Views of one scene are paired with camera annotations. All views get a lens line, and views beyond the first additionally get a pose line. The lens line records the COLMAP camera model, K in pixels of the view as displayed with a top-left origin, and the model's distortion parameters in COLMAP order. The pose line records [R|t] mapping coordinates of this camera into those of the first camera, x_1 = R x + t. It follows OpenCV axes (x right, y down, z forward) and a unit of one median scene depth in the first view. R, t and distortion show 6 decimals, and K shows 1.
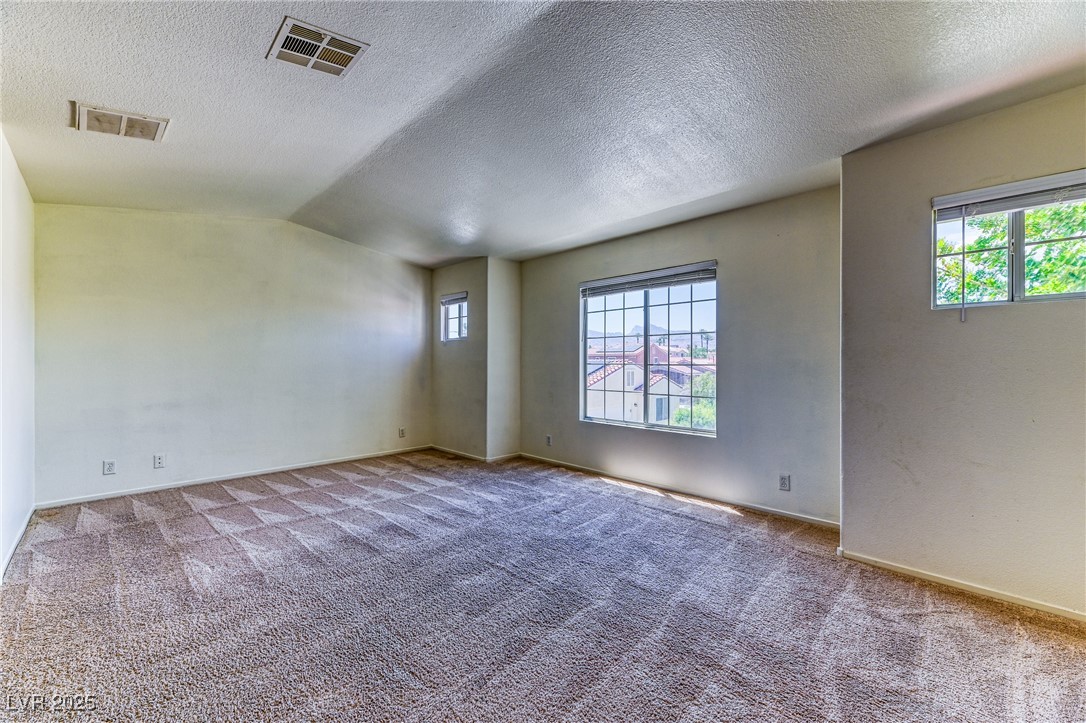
lens RADIAL K [[418.8, 0, 543.0], [0, 418.8, 361.5], [0, 0, 1]] dist [0.003360, 0.000129]
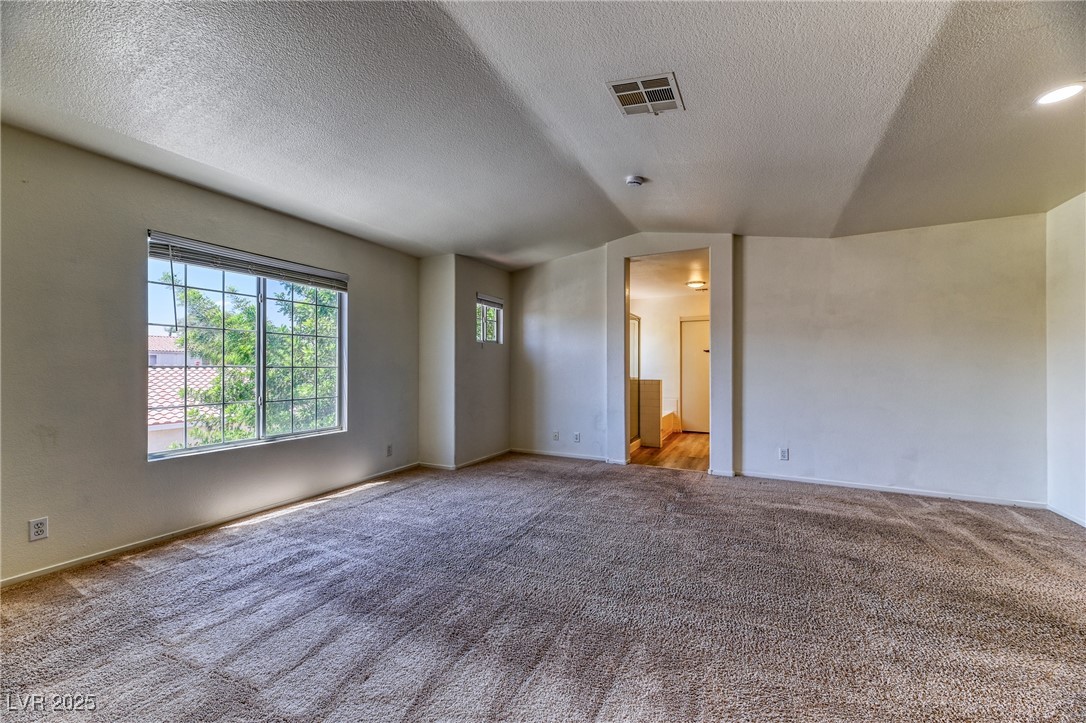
lens RADIAL K [[432.9, 0, 539.1], [0, 432.9, 360.2], [0, 0, 1]] dist [0.001863, 0.000091]
pose [[-0.289951, 0.008634, 0.957002, -0.847802], [-0.007639, 0.999907, -0.011336, -0.001319], [-0.957011, -0.010597, -0.289858, 0.830807]]
